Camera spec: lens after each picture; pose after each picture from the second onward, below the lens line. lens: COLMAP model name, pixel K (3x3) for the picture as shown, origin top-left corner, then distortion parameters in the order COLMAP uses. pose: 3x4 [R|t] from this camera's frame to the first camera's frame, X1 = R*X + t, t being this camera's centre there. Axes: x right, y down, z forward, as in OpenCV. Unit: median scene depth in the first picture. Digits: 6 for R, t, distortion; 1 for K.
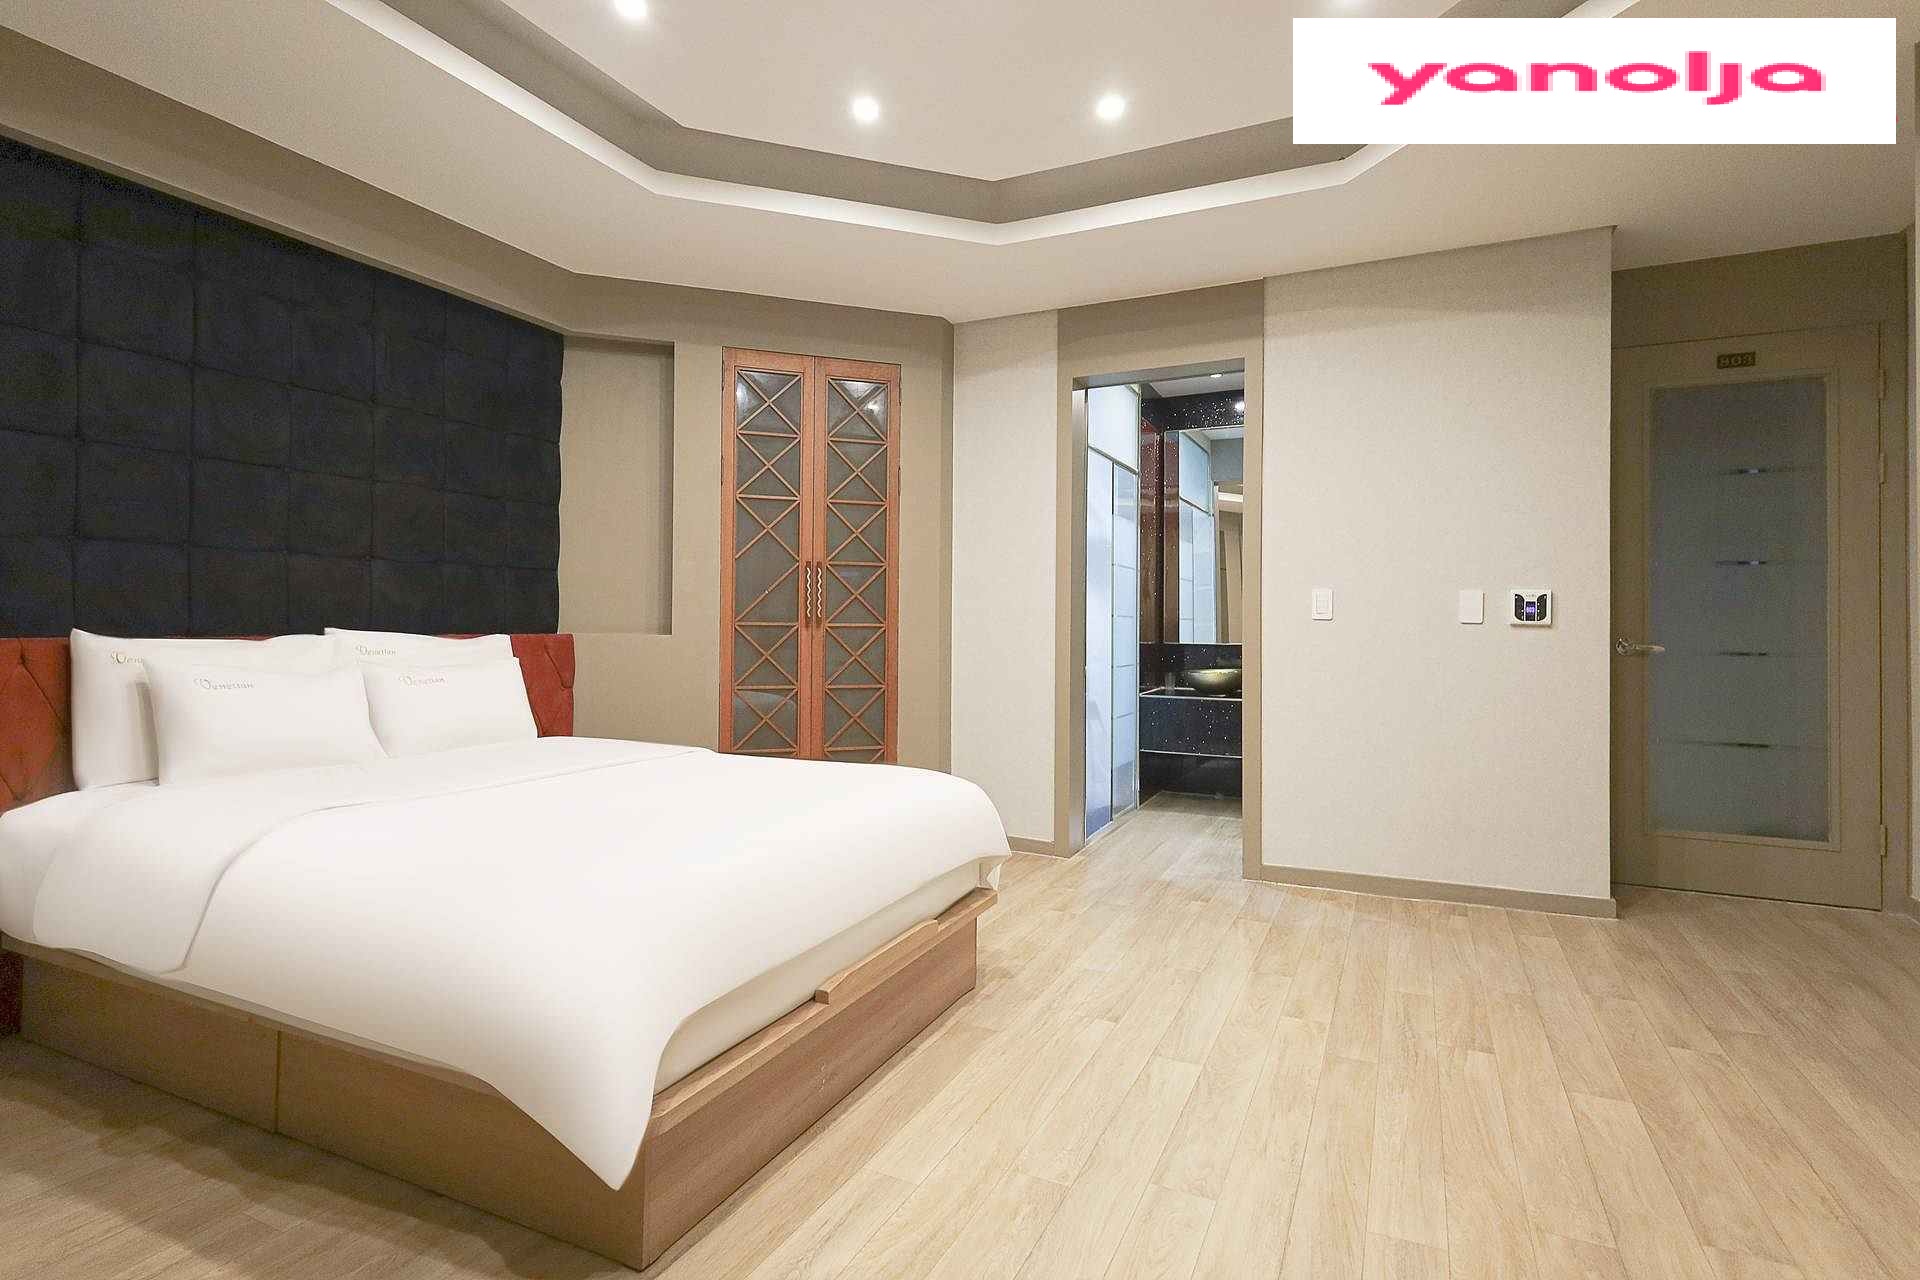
lens RADIAL K [[932.0, 0, 960.0], [0, 932.0, 640.0], [0, 0, 1]] dist [-0.000247, -0.000424]
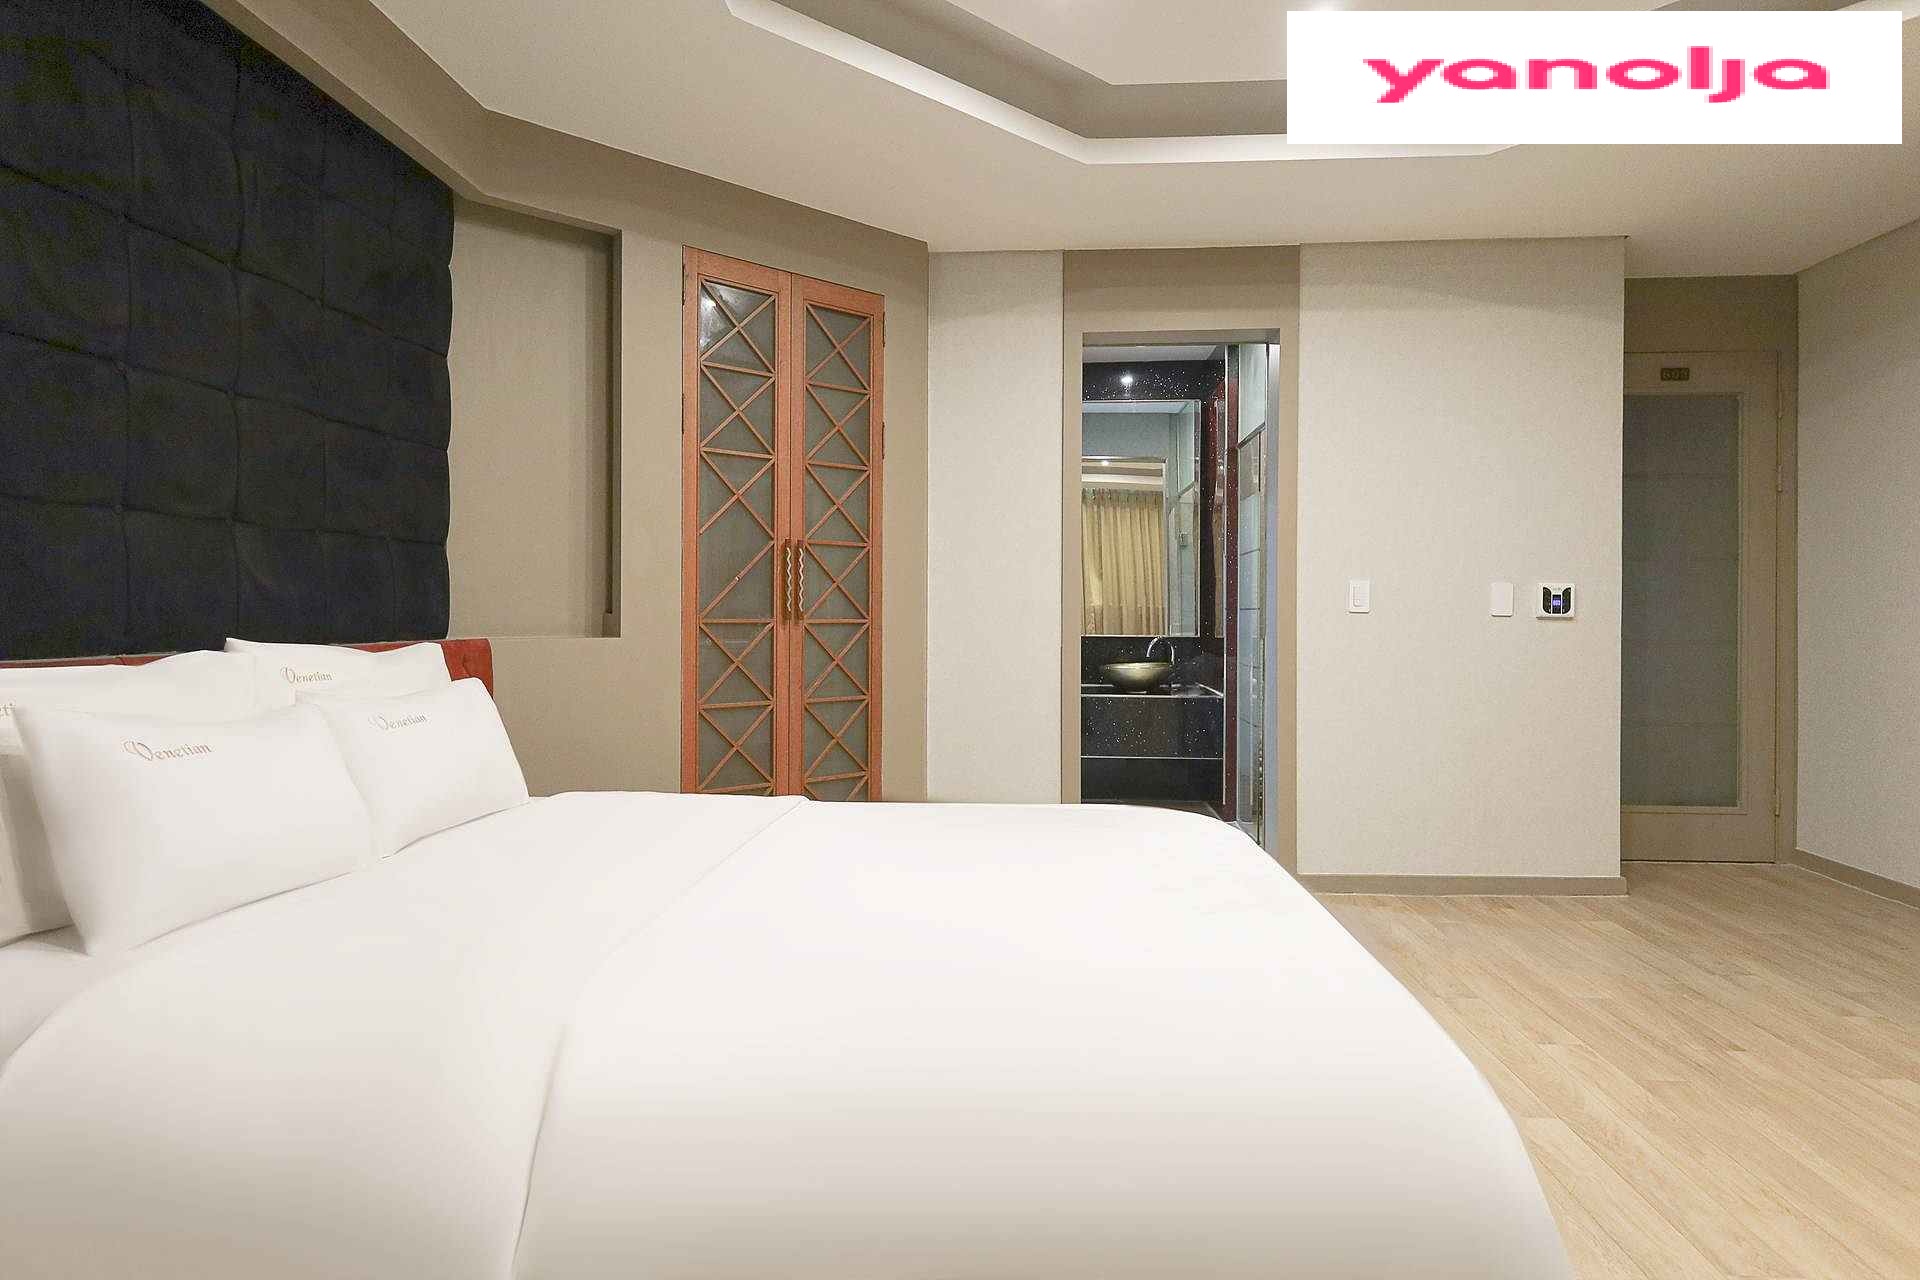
lens RADIAL K [[1014.1, 0, 960.0], [0, 1014.1, 640.0], [0, 0, 1]] dist [-0.004870, -0.001948]
pose [[0.933287, -0.014444, 0.358842, -0.347926], [0.009728, 0.999841, 0.014944, -0.012580], [-0.359001, -0.010456, 0.933279, 0.172538]]
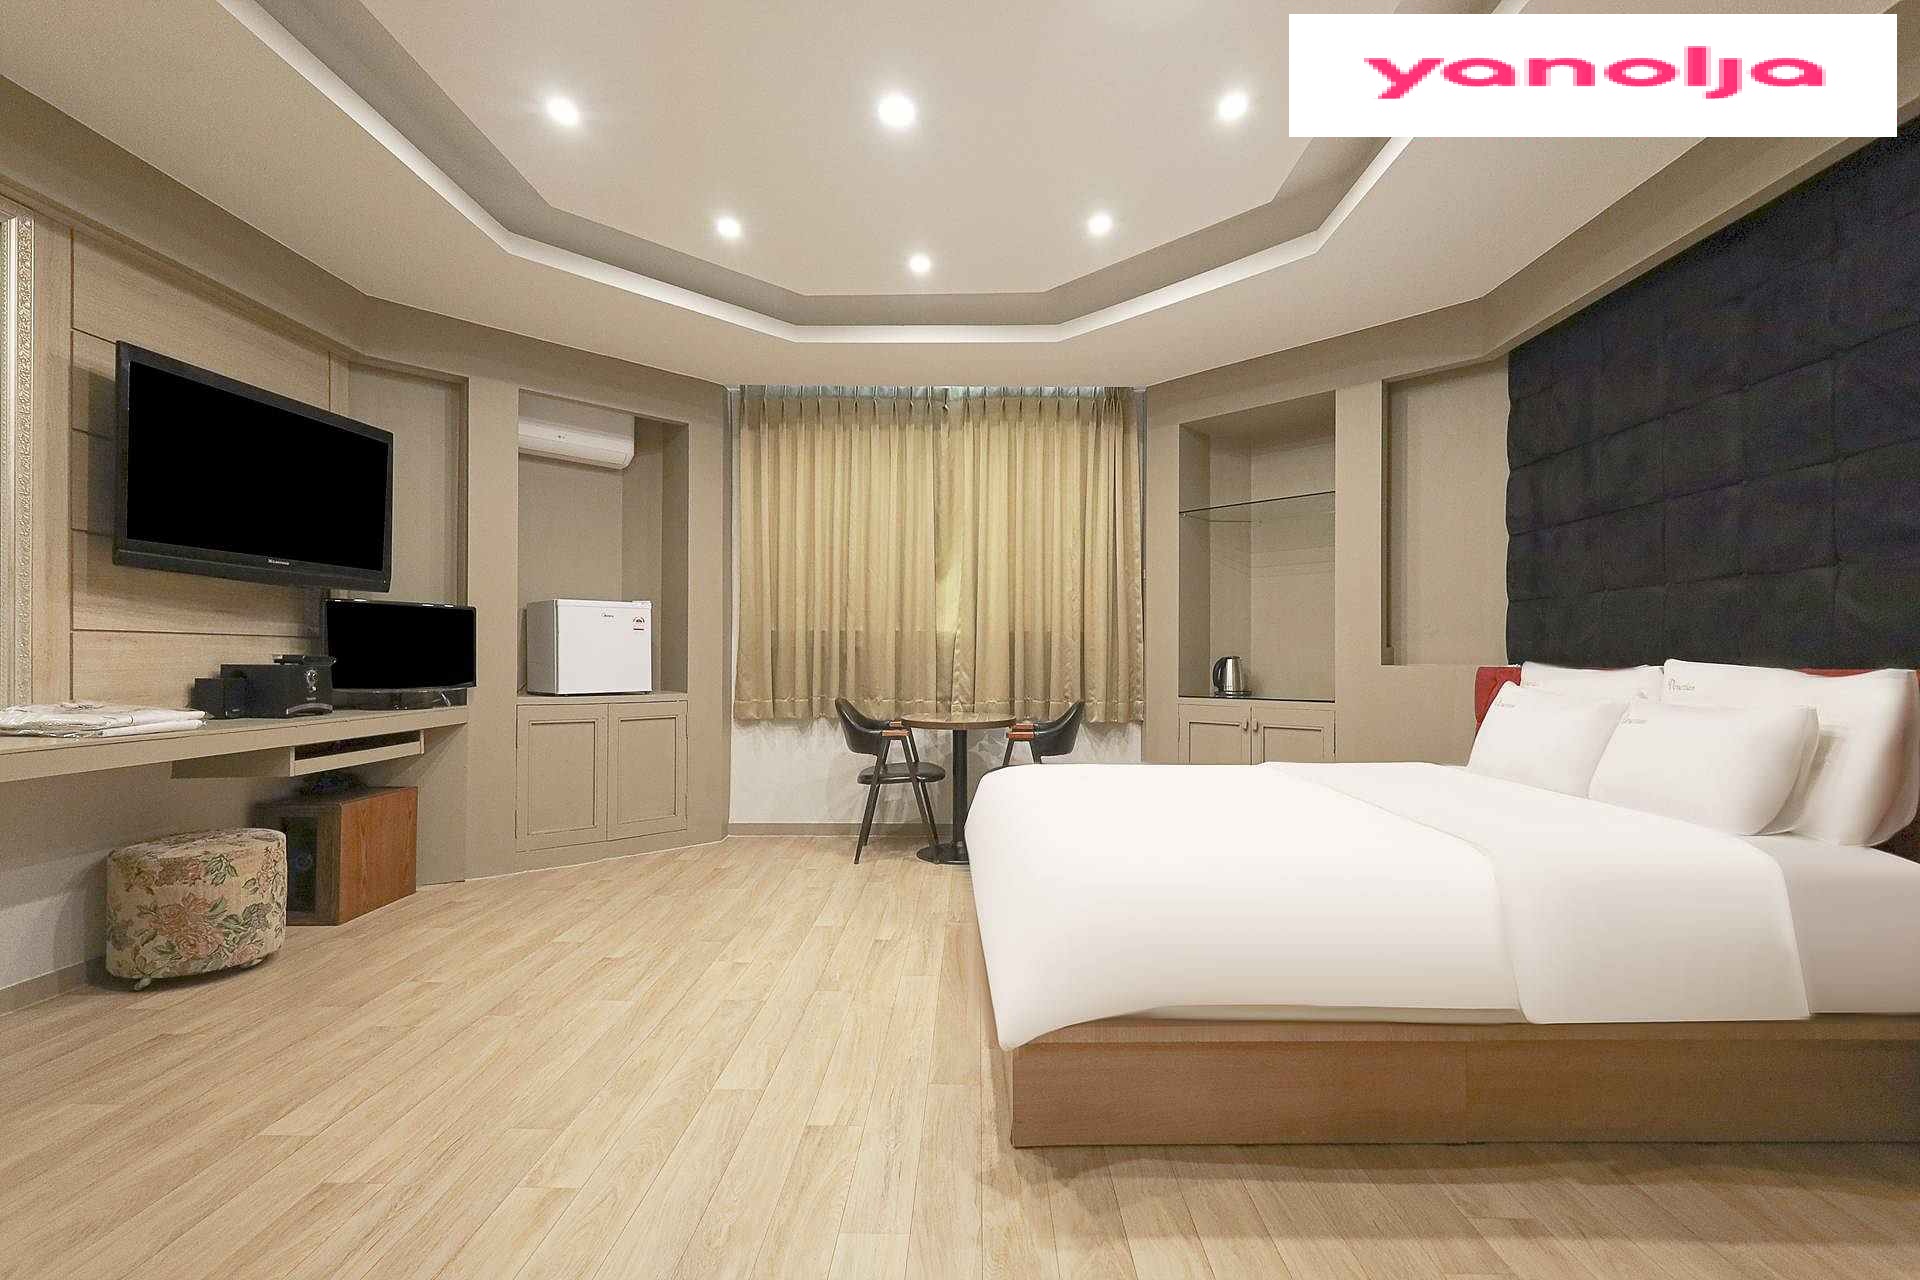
lens RADIAL K [[868.6, 0, 960.0], [0, 868.6, 640.0], [0, 0, 1]] dist [-0.000346, -0.000152]
pose [[-0.911083, -0.022926, -0.411584, 0.231198], [-0.019026, 0.999727, -0.013571, -0.004945], [0.411783, -0.004533, -0.911271, 1.094191]]
